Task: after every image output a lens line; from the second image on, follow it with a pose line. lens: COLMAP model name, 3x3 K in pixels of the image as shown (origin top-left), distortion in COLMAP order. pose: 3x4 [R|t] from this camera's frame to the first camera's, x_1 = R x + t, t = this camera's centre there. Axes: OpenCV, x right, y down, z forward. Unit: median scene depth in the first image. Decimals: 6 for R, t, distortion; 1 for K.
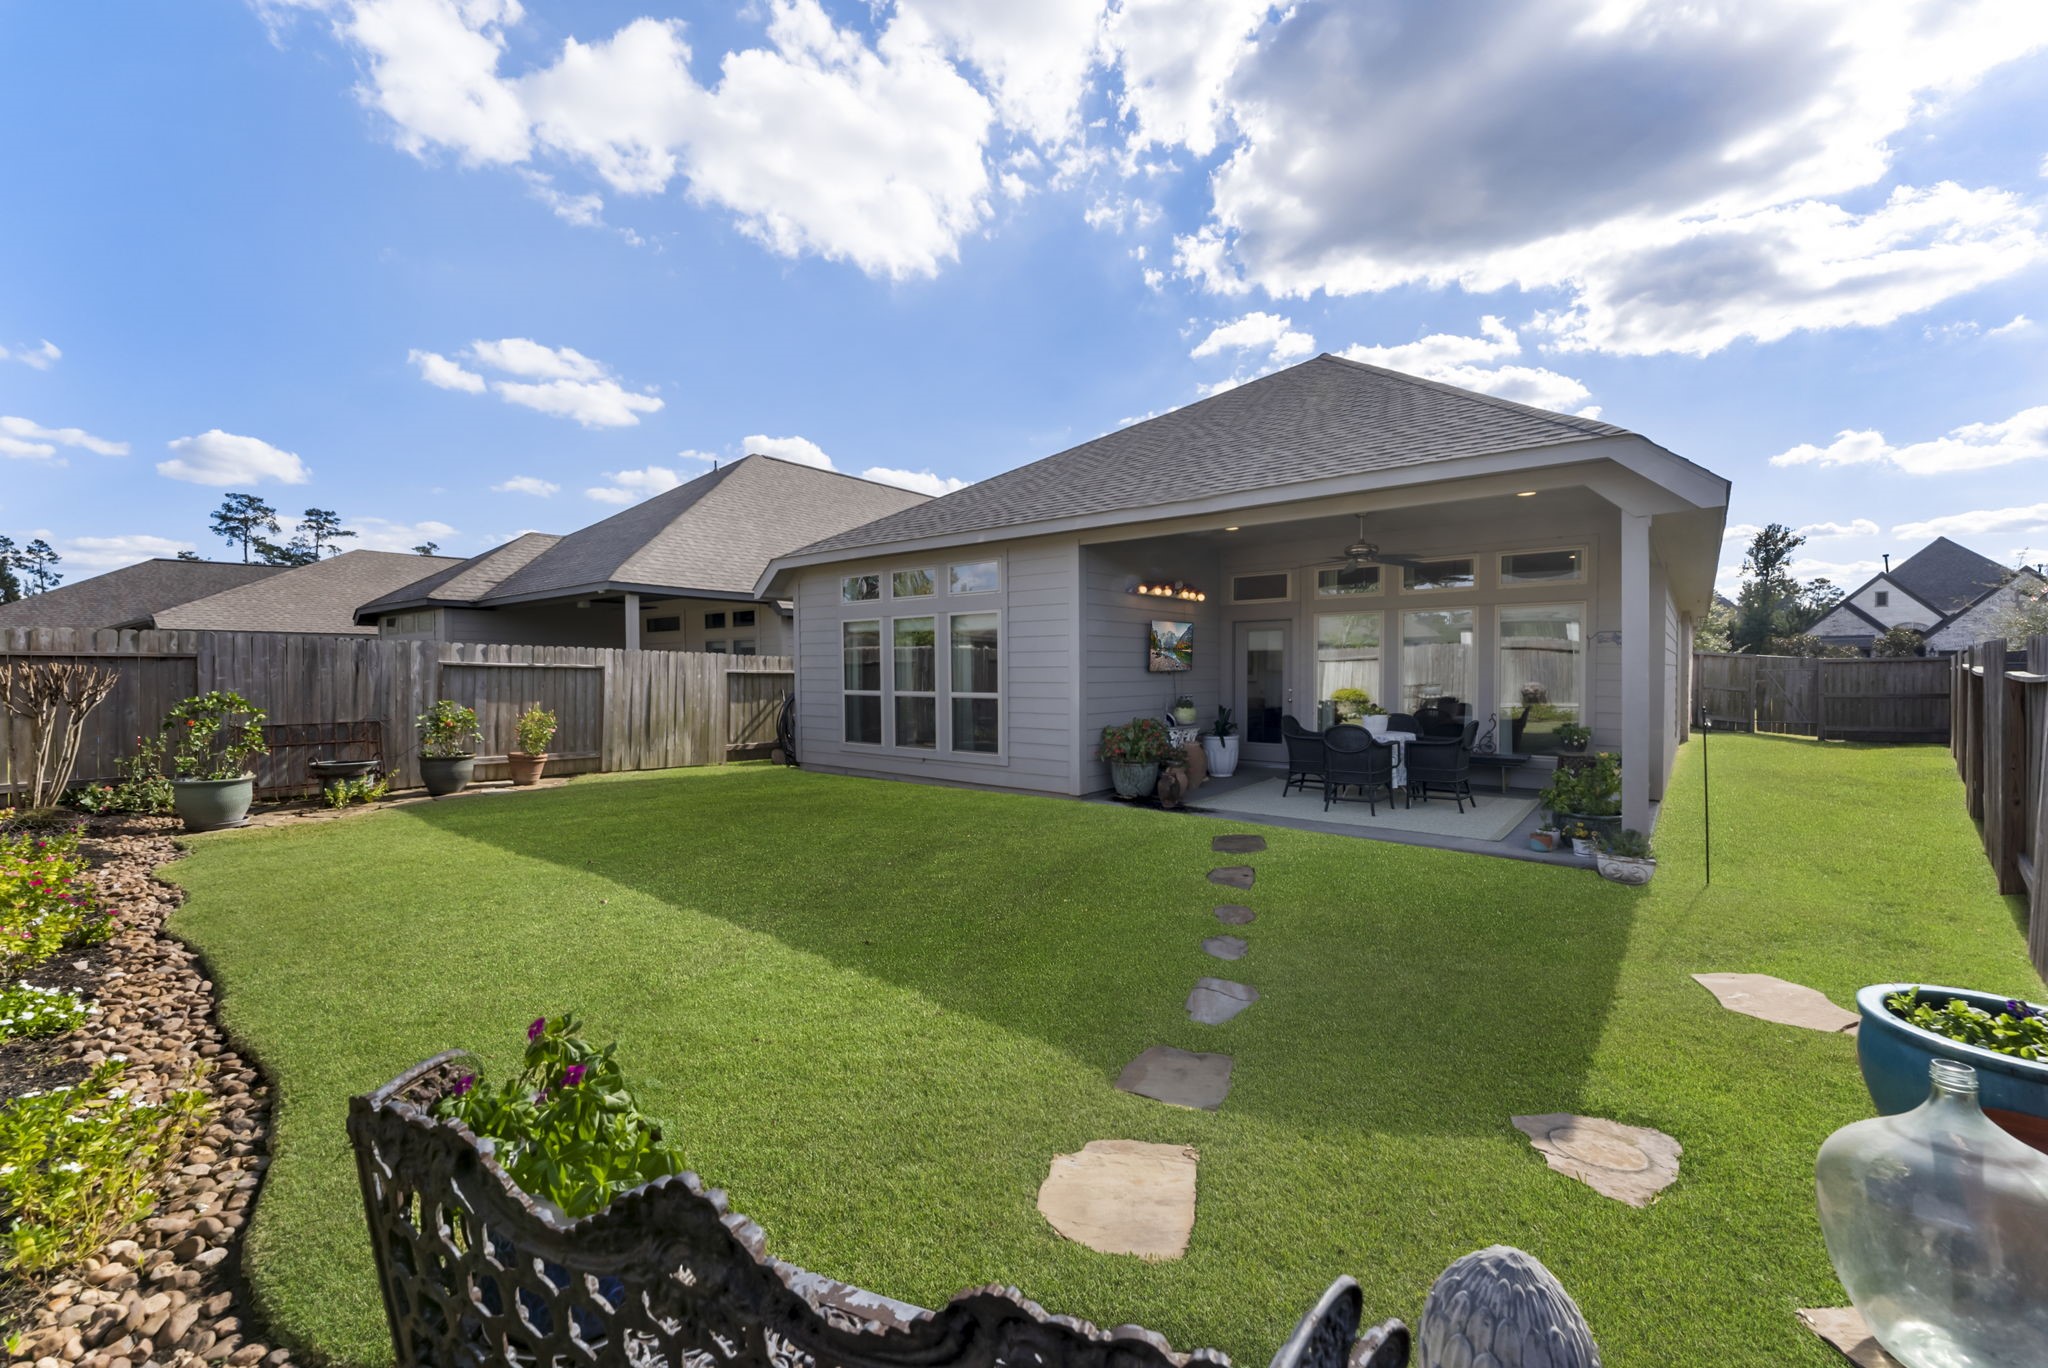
lens RADIAL K [[856.1, 0, 1024.0], [0, 856.1, 684.0], [0, 0, 1]] dist [-0.001423, -0.000184]
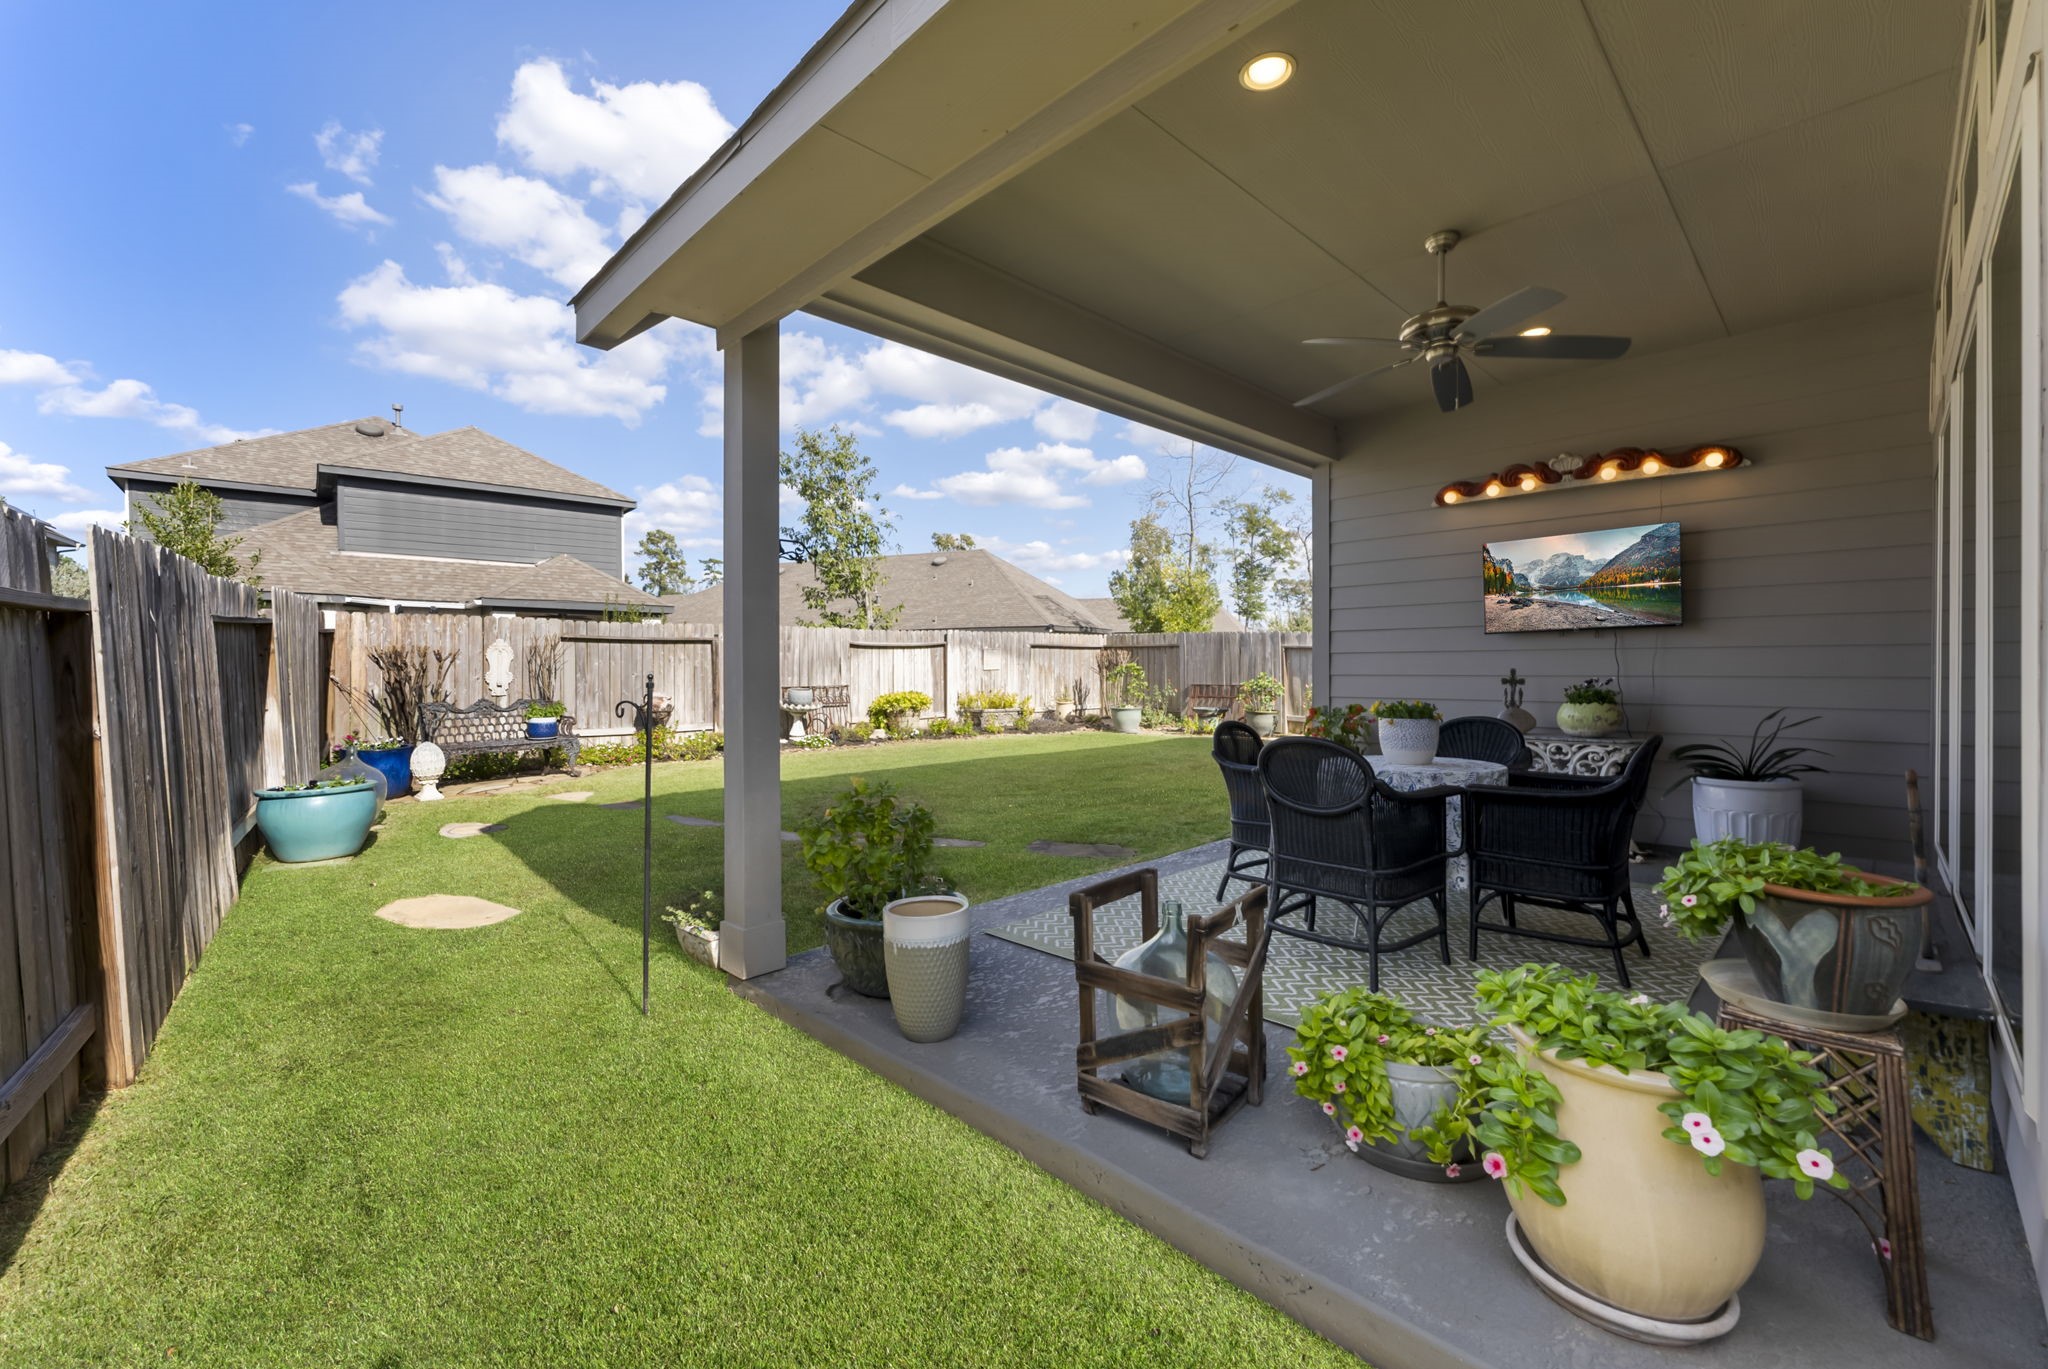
lens RADIAL K [[856.1, 0, 1024.0], [0, 856.1, 684.5], [0, 0, 1]] dist [-0.001423, -0.000184]
pose [[-0.122778, 0.021469, -0.992202, 0.707896], [-0.008570, 0.999706, 0.022692, 0.008710], [0.992397, 0.011289, -0.122558, 0.712296]]
